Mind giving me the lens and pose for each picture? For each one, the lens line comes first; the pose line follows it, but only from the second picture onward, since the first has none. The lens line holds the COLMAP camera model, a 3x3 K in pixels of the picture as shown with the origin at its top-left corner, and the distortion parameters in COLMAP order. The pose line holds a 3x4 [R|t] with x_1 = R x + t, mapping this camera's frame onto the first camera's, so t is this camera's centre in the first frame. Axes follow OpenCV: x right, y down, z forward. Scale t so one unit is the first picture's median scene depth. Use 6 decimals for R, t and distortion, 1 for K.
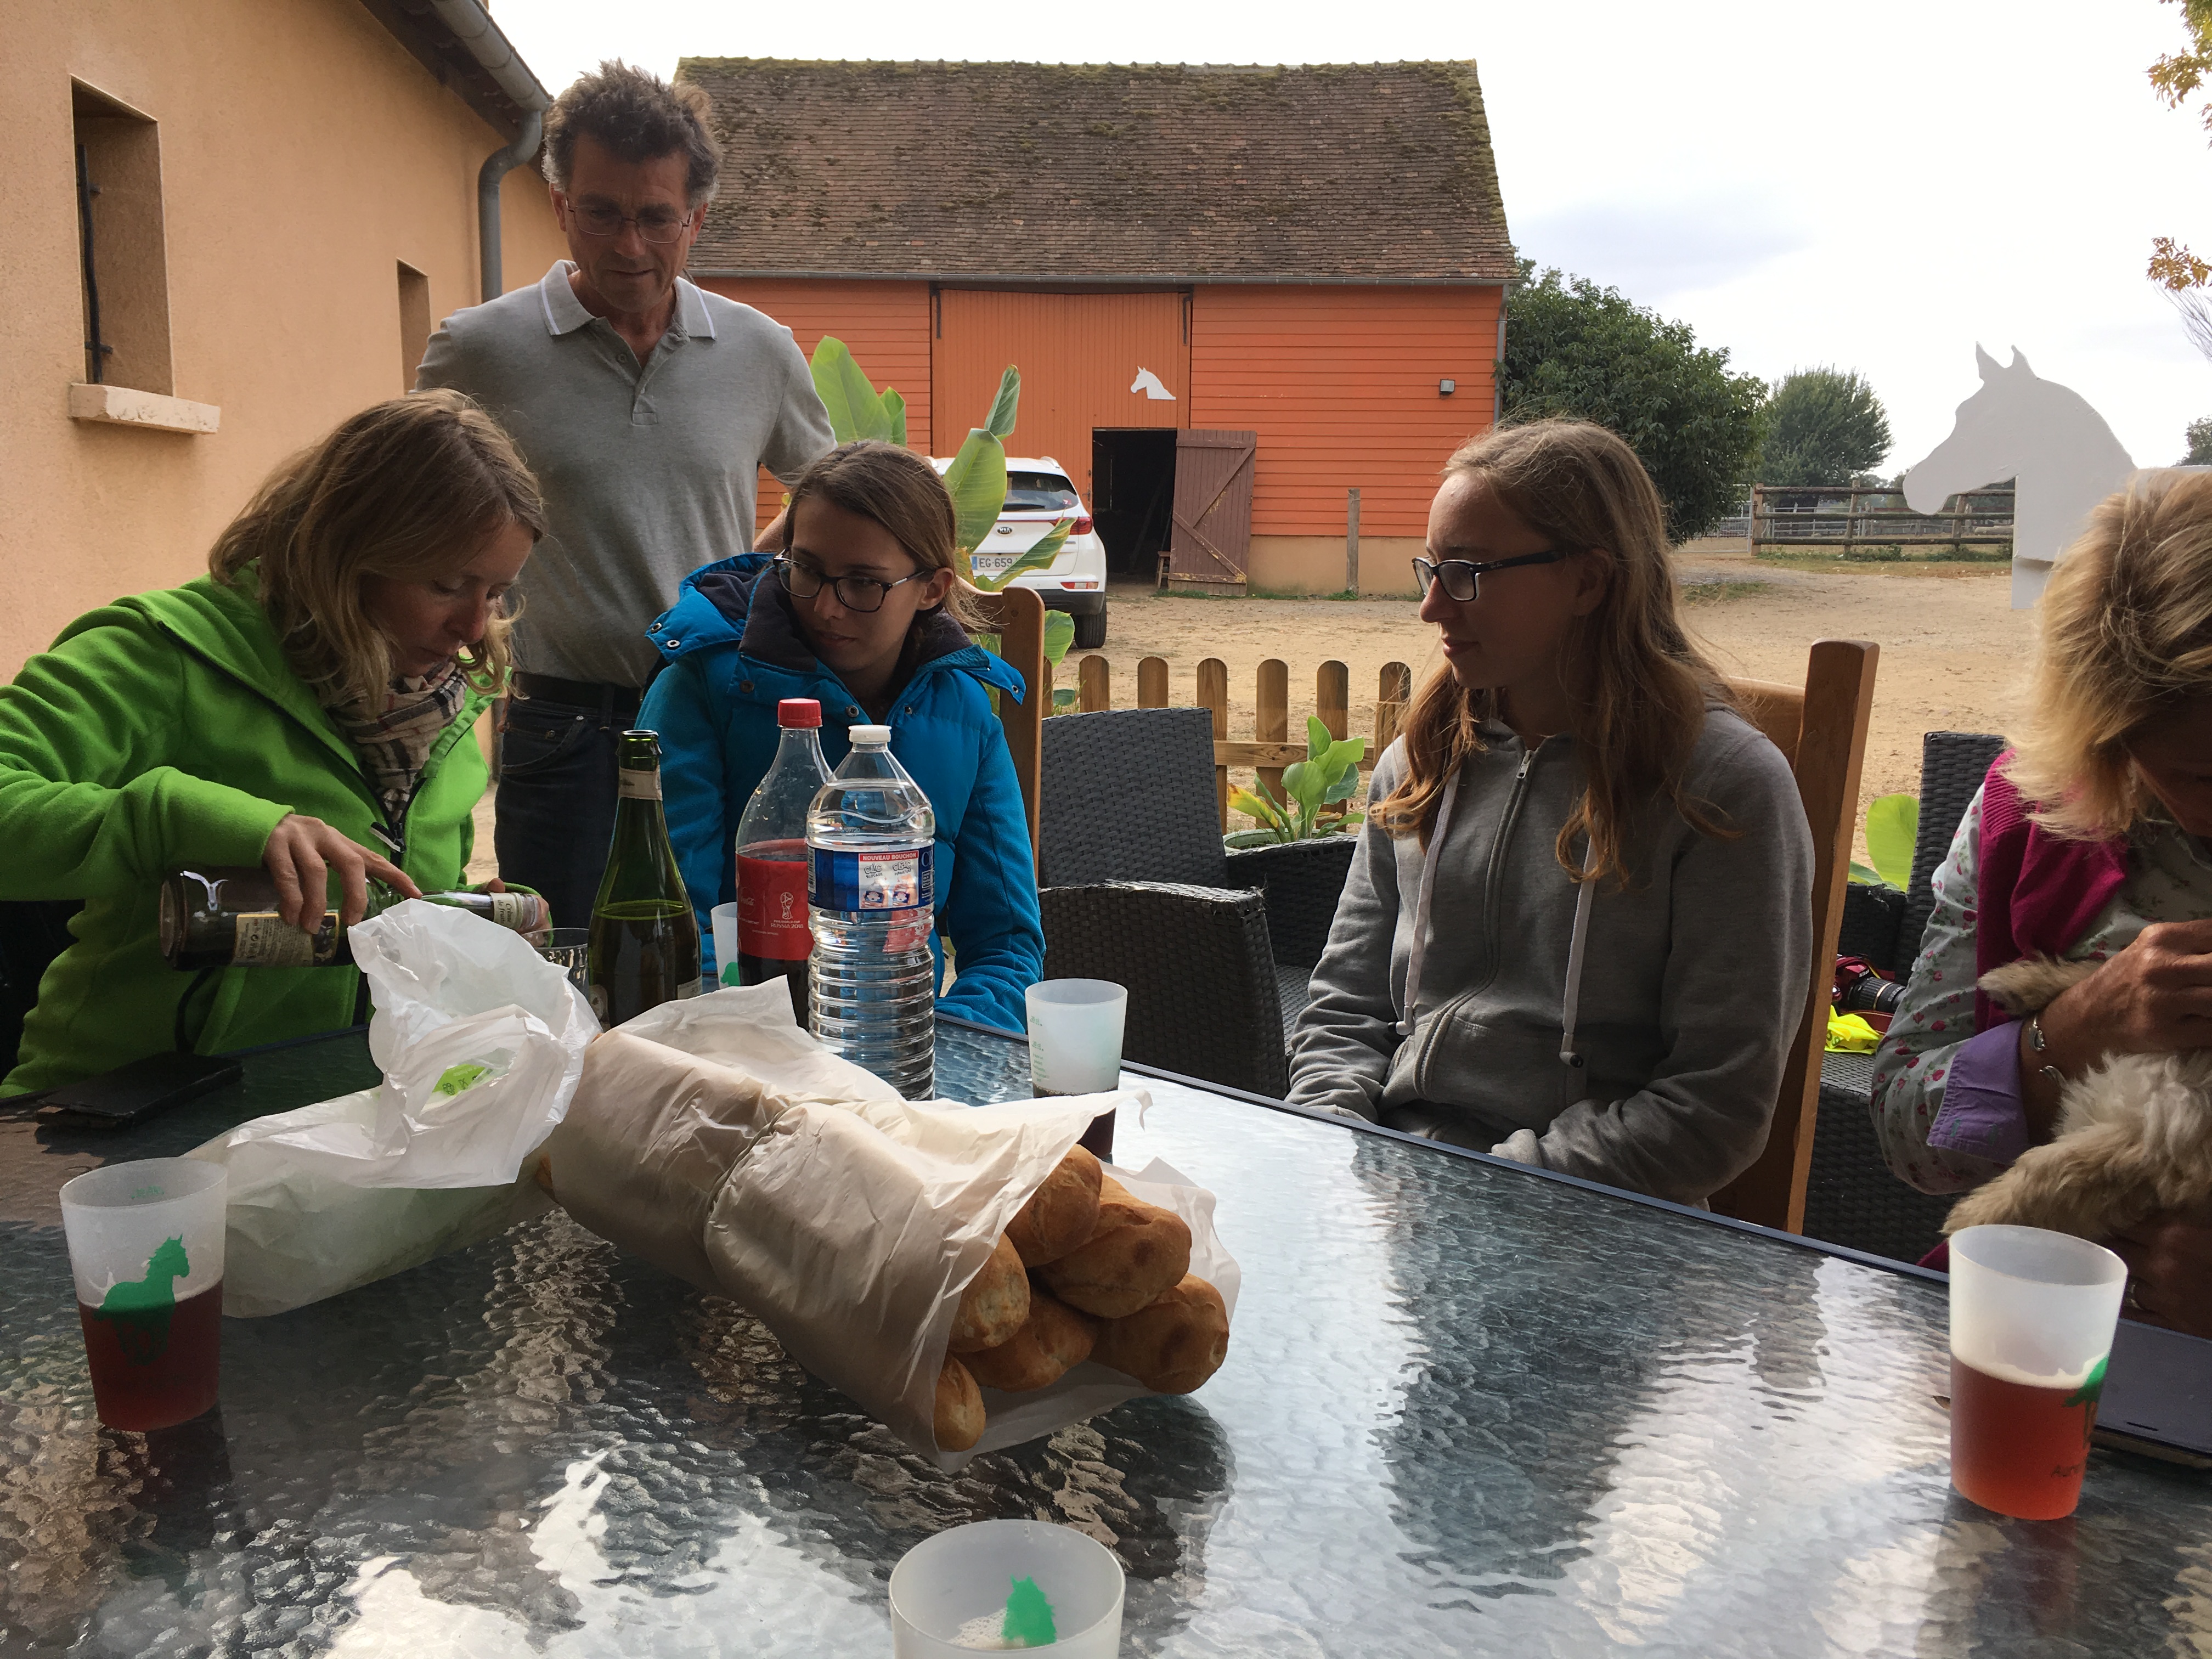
lens RADIAL K [[1856.9, 0, 1096.2], [0, 1856.9, 840.6], [0, 0, 1]] dist [0.059978, -0.086637]
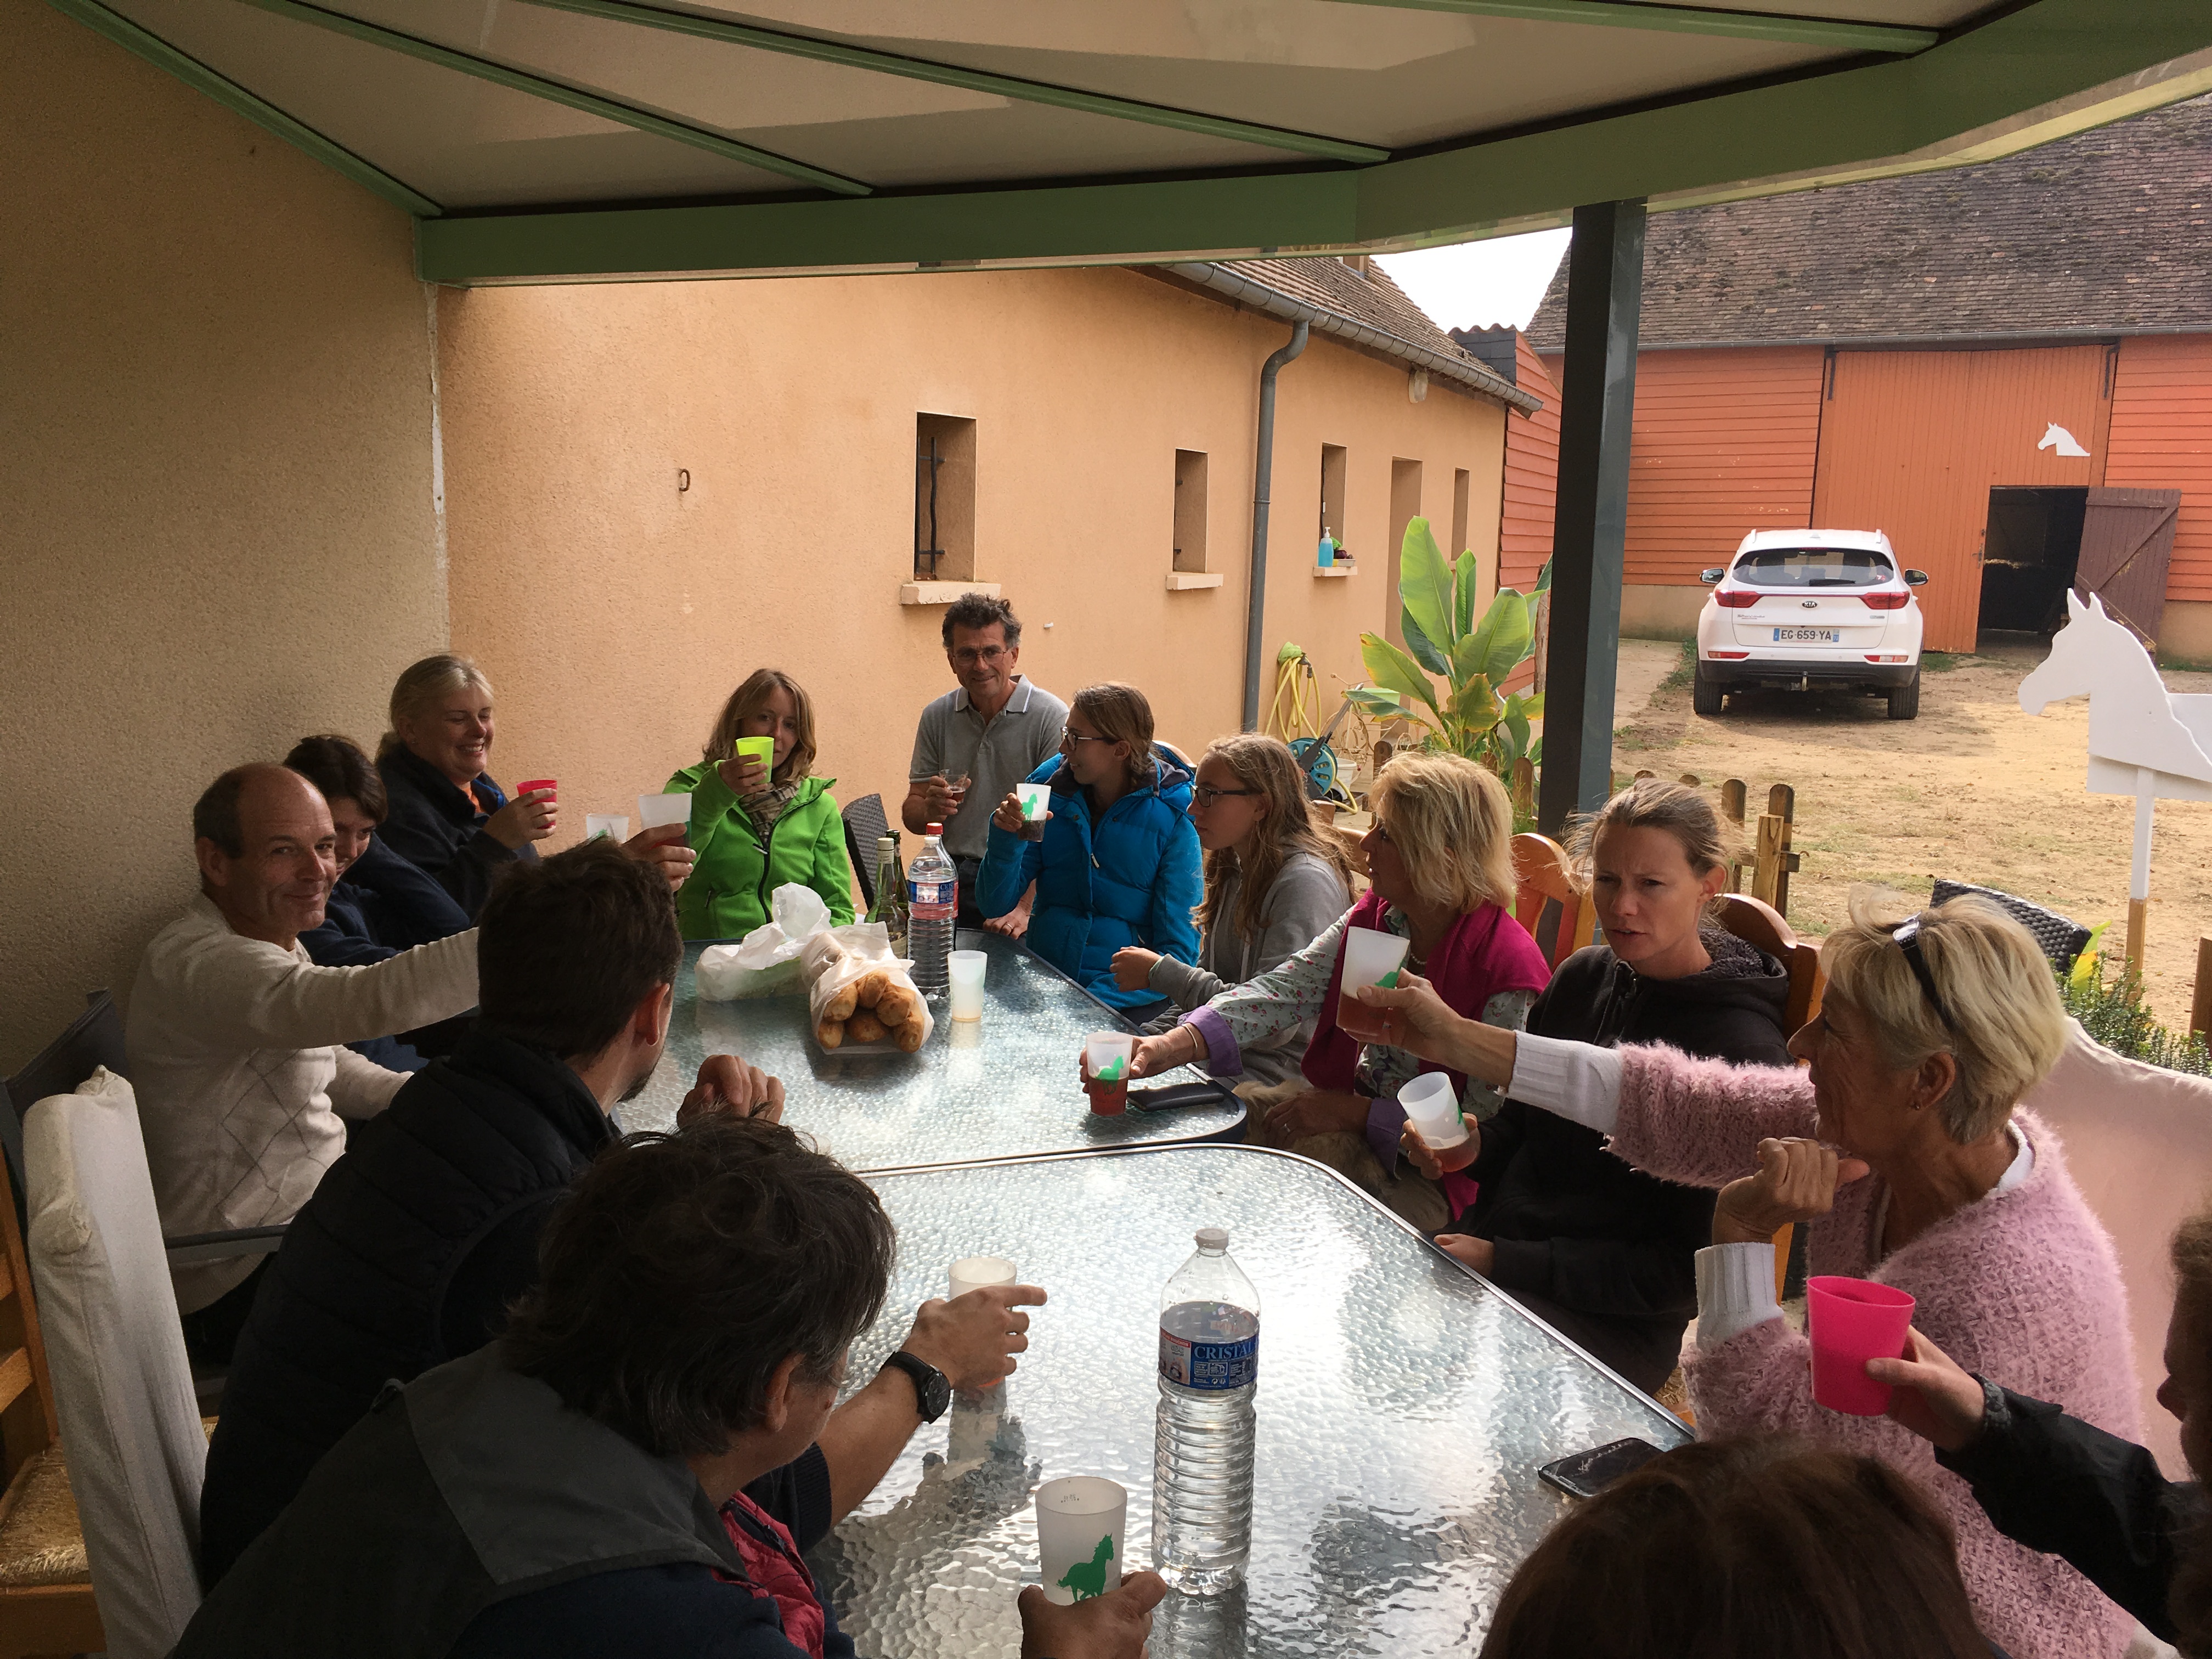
lens RADIAL K [[1856.9, 0, 1101.6], [0, 1856.9, 842.2], [0, 0, 1]] dist [0.059978, -0.086637]
pose [[0.870445, 0.088388, -0.484265, 1.042613], [-0.092708, 0.995579, 0.015074, -0.096733], [0.483456, 0.031774, 0.874792, -0.935572]]
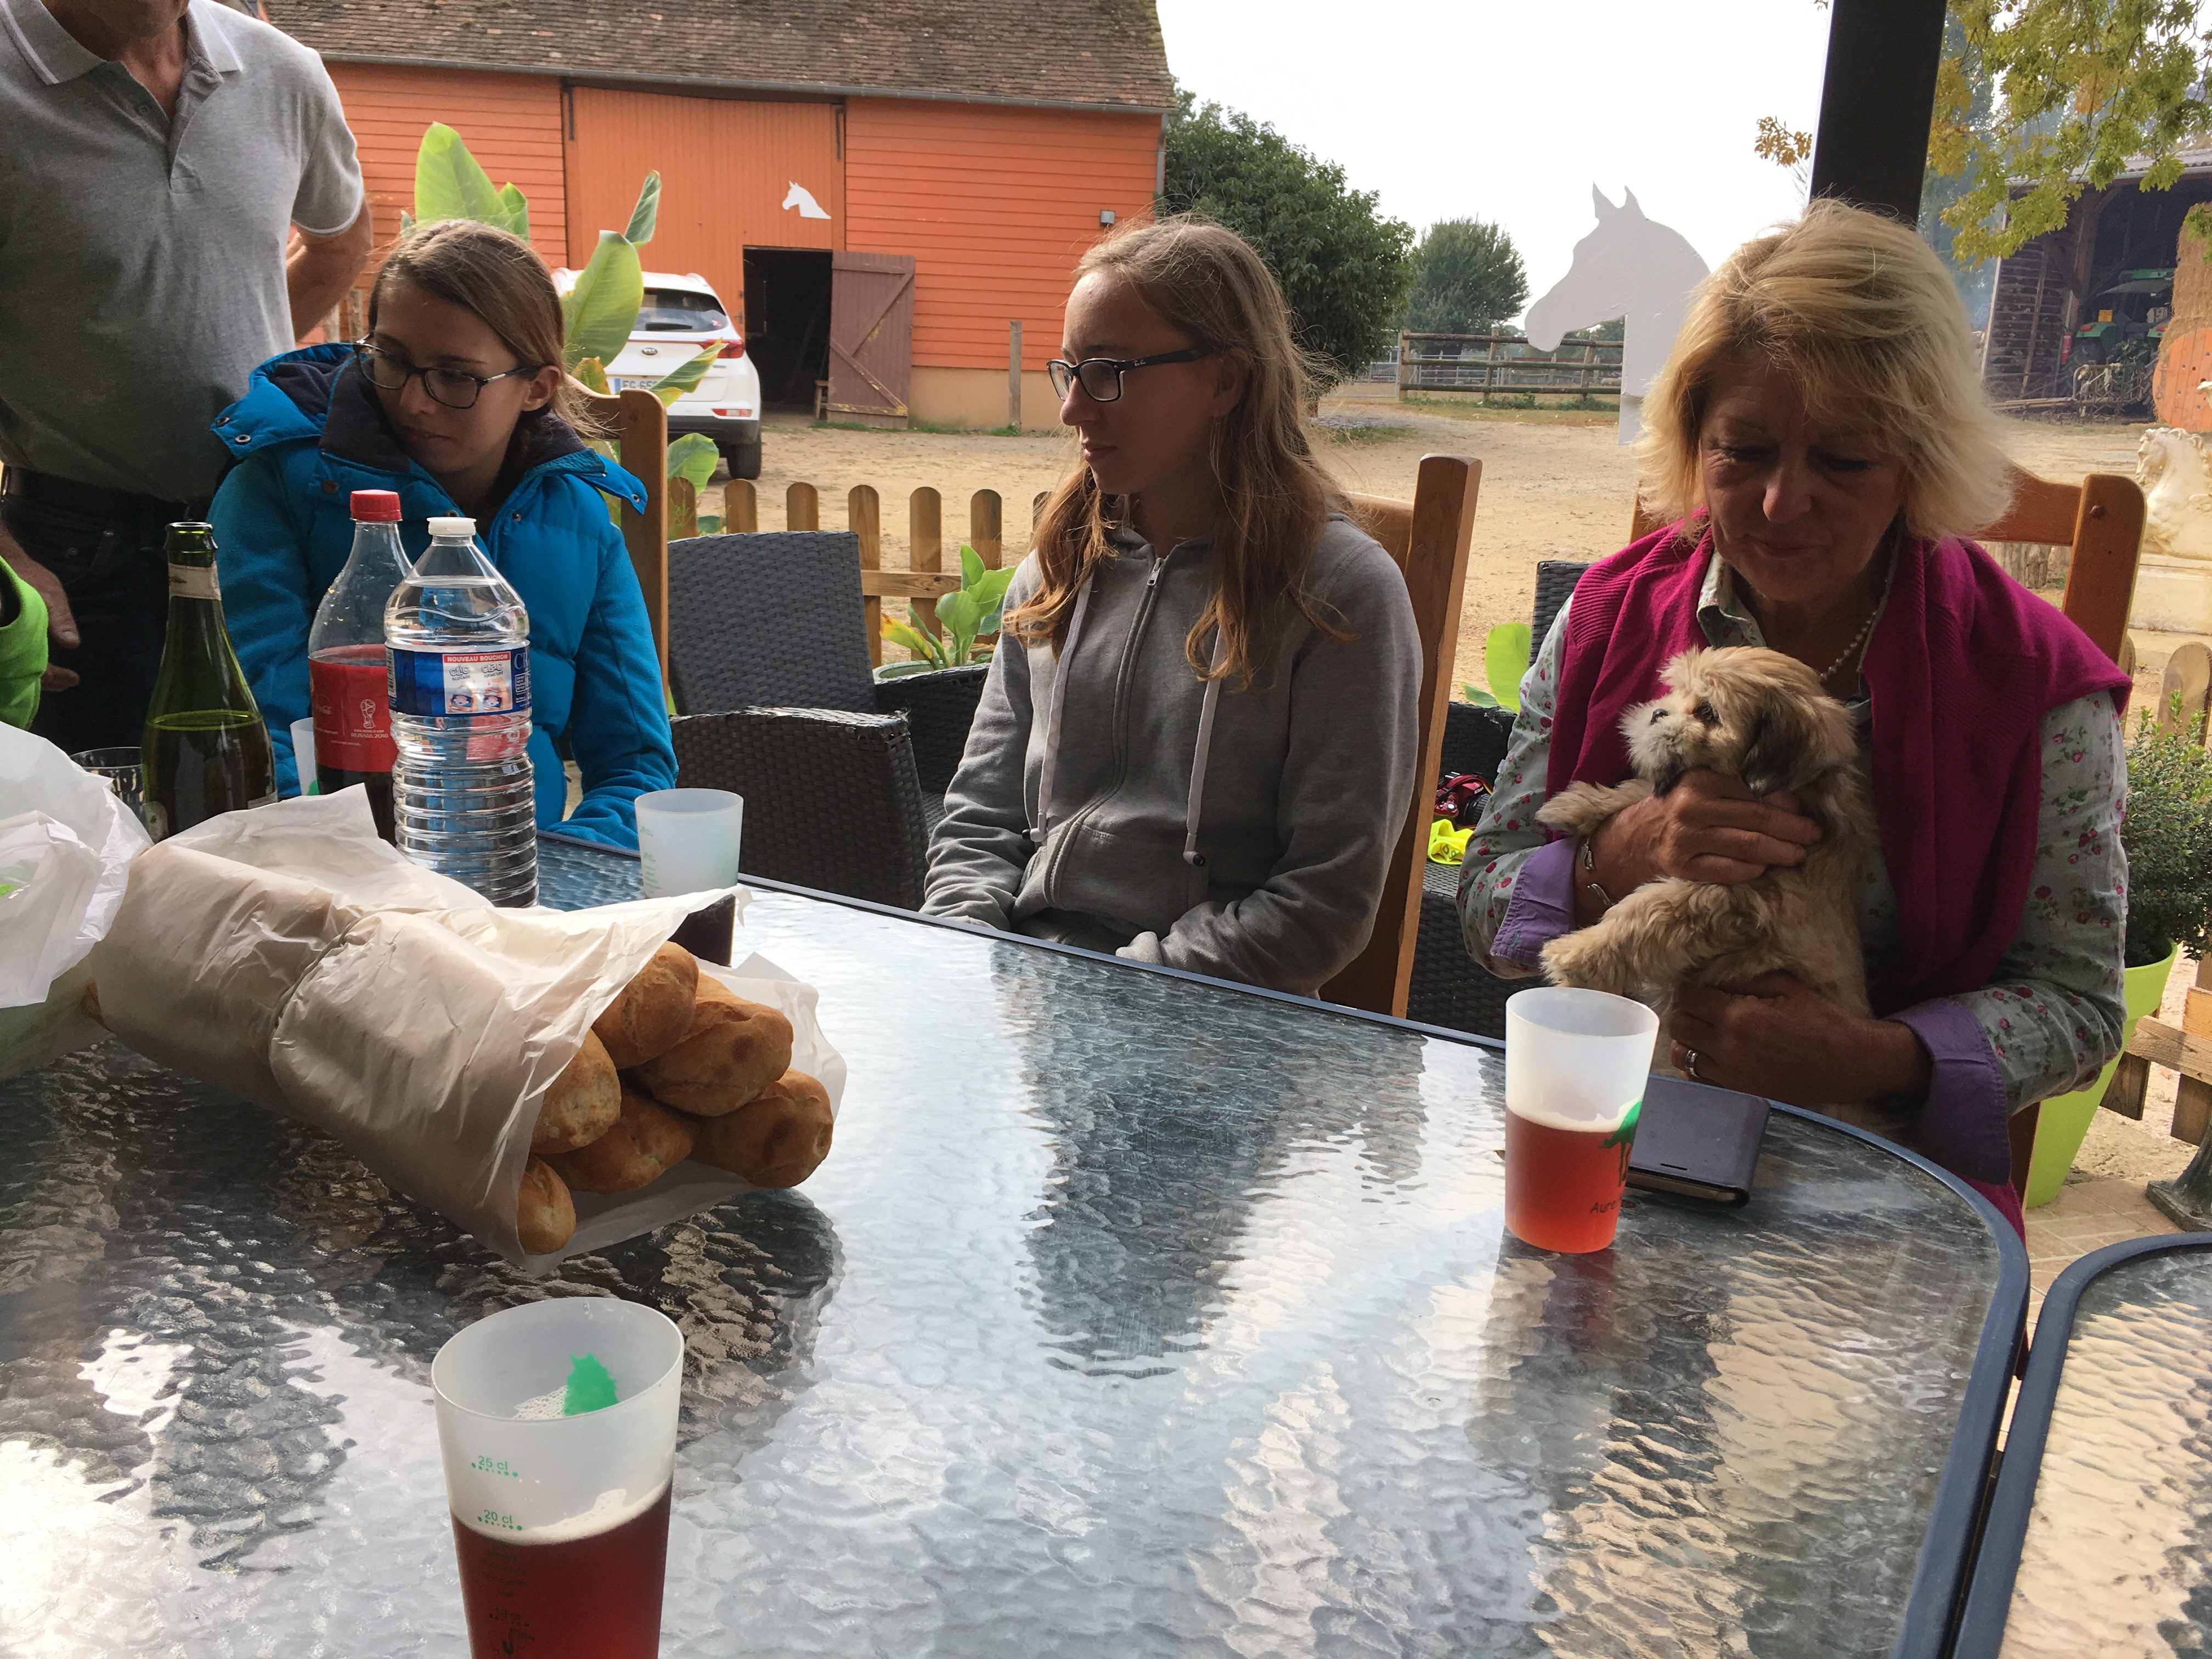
lens RADIAL K [[1856.9, 0, 1103.6], [0, 1856.9, 852.6], [0, 0, 1]] dist [0.059978, -0.086637]
pose [[0.983582, -0.020650, 0.179278, 0.020519], [0.004219, 0.995791, 0.091552, 0.015180], [-0.180414, -0.089292, 0.979529, 0.005138]]
